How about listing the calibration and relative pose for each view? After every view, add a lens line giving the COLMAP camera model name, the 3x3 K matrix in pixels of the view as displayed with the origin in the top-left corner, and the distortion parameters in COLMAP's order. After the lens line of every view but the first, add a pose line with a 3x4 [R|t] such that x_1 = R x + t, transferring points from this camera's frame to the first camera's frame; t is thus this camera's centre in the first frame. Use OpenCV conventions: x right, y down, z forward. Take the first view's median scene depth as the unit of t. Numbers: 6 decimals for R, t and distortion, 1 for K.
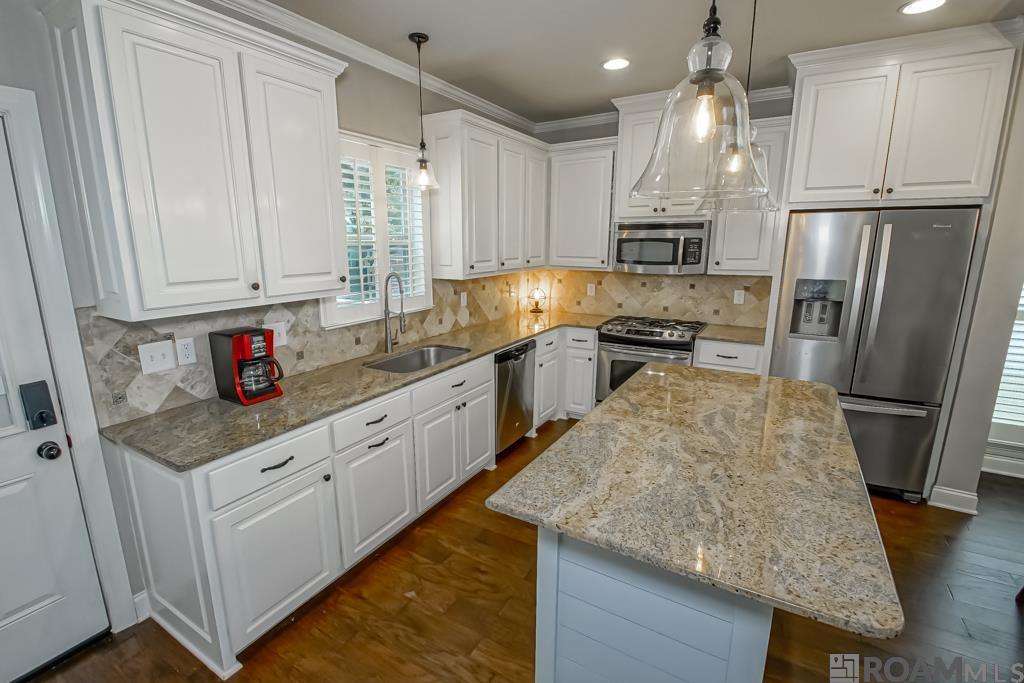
lens RADIAL K [[466.0, 0, 512.0], [0, 466.0, 341.5], [0, 0, 1]] dist [-0.006010, -0.000556]
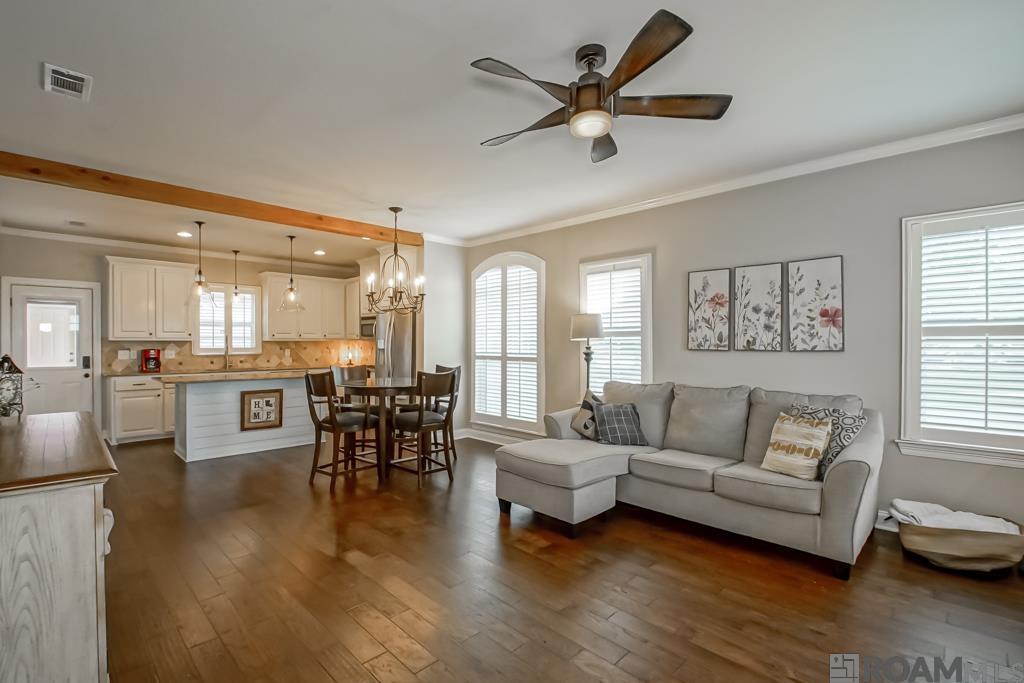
lens RADIAL K [[471.4, 0, 495.4], [0, 471.4, 345.6], [0, 0, 1]] dist [0.008461, -0.009653]
pose [[0.962857, 0.010560, -0.269805, 1.798336], [-0.064882, 0.979006, -0.193229, 0.298789], [0.262100, 0.203558, 0.943328, -0.993123]]
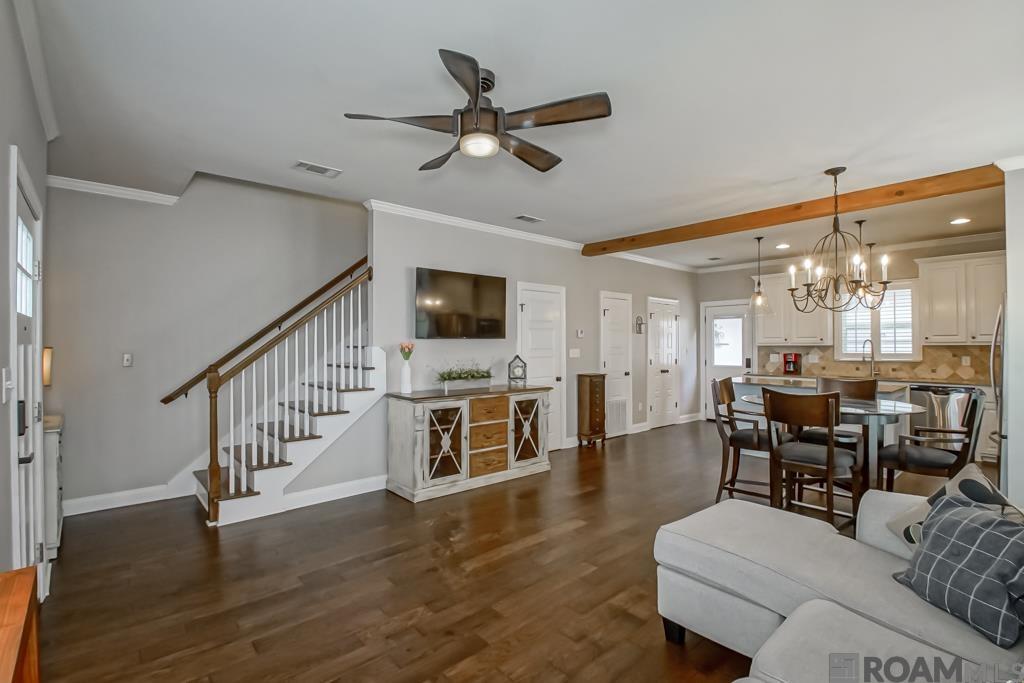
lens RADIAL K [[486.0, 0, 498.8], [0, 486.0, 344.8], [0, 0, 1]] dist [0.010821, -0.015375]
pose [[-0.285936, 0.006287, -0.958228, 2.477507], [-0.197278, 0.978171, 0.065286, 0.075407], [0.937722, 0.207705, -0.278454, -0.015226]]
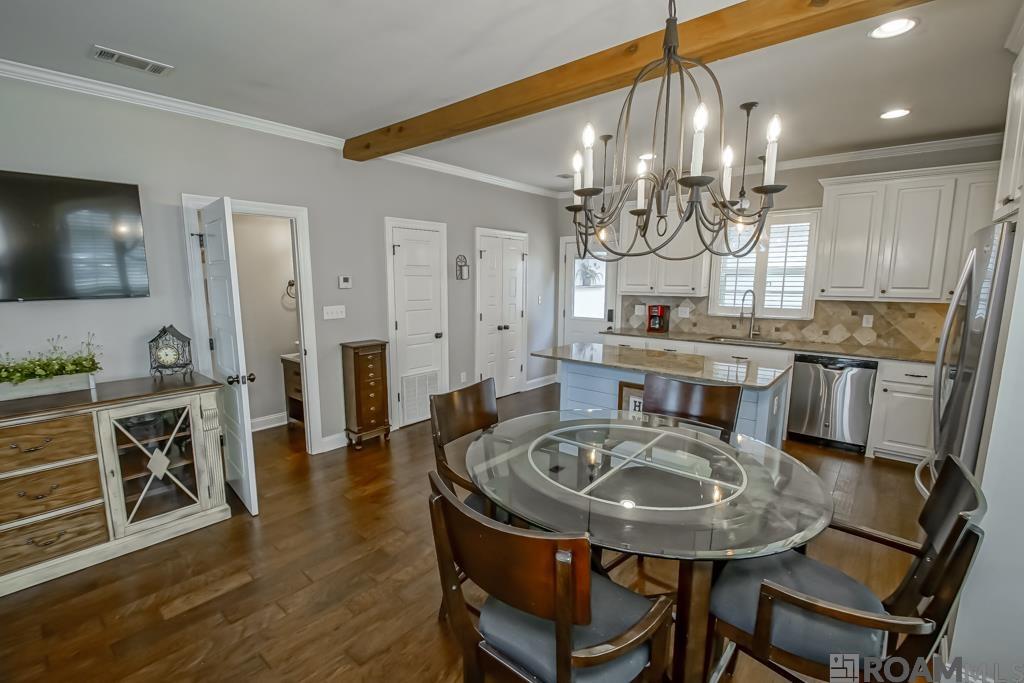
lens RADIAL K [[455.5, 0, 486.1], [0, 455.5, 349.1], [0, 0, 1]] dist [0.001738, -0.009533]
pose [[-0.180094, 0.158537, -0.970789, 1.554062], [-0.206864, 0.958751, 0.194947, -0.062966], [0.961651, 0.235930, -0.139870, 0.349043]]
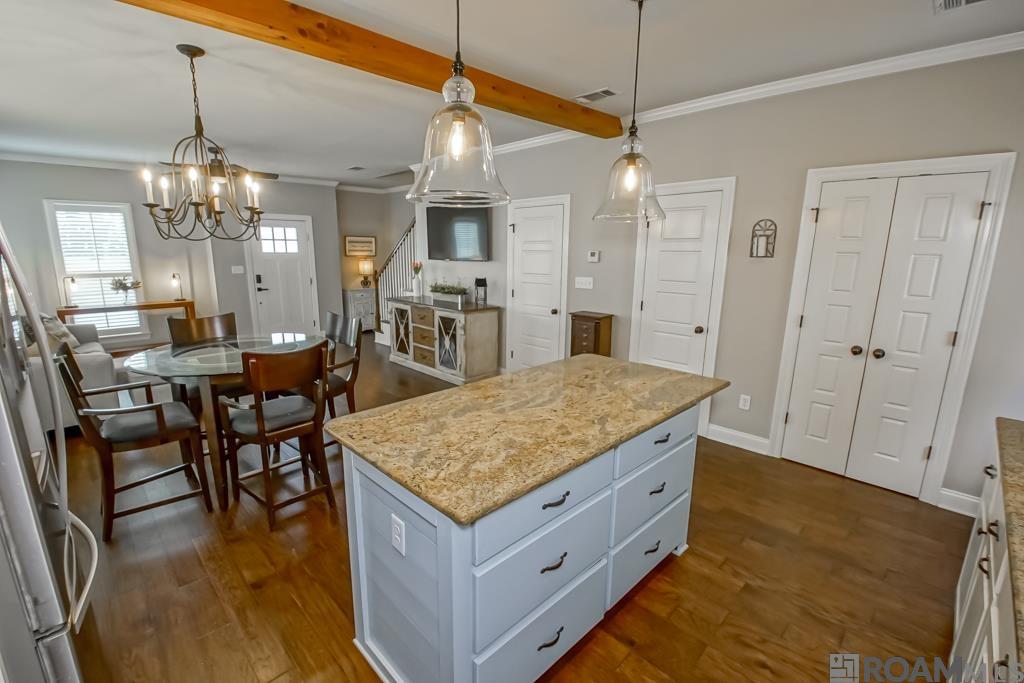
lens RADIAL K [[466.0, 0, 512.0], [0, 466.0, 341.5], [0, 0, 1]] dist [-0.006010, -0.000556]
pose [[-0.966580, -0.048482, 0.251741, 0.142953], [0.055712, 0.918765, 0.390854, -0.255984], [-0.250240, 0.391816, -0.885359, 1.226316]]
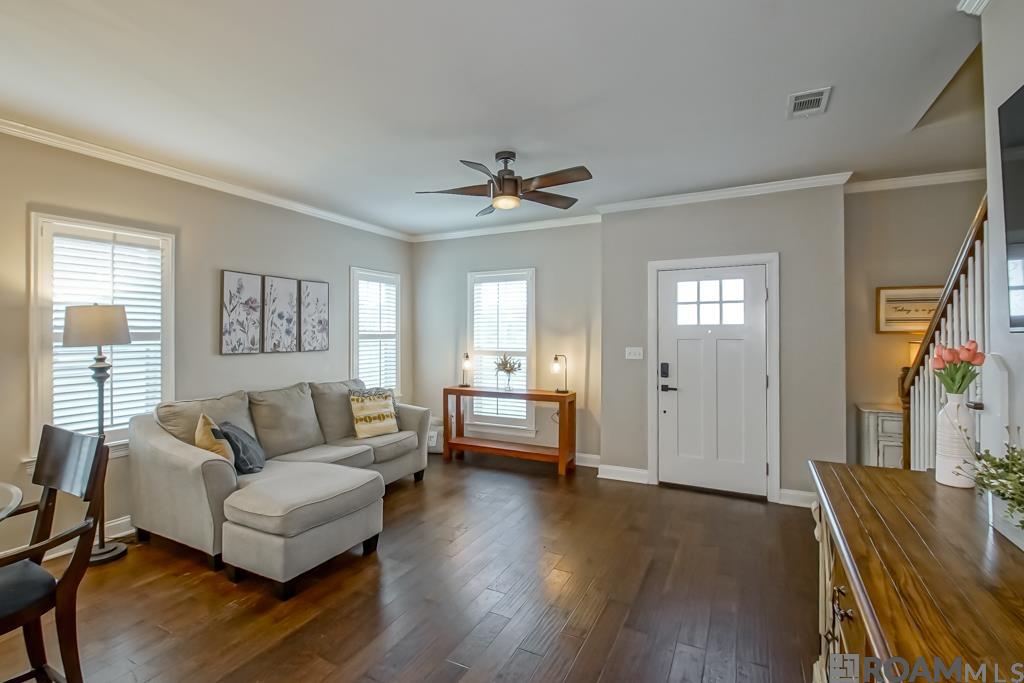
lens RADIAL K [[486.0, 0, 498.8], [0, 486.0, 344.8], [0, 0, 1]] dist [0.010821, -0.015375]
pose [[-0.044409, -0.012248, 0.998938, 0.596787], [0.213763, 0.976649, 0.021478, 0.106986], [-0.975876, 0.214490, -0.040754, -0.193746]]
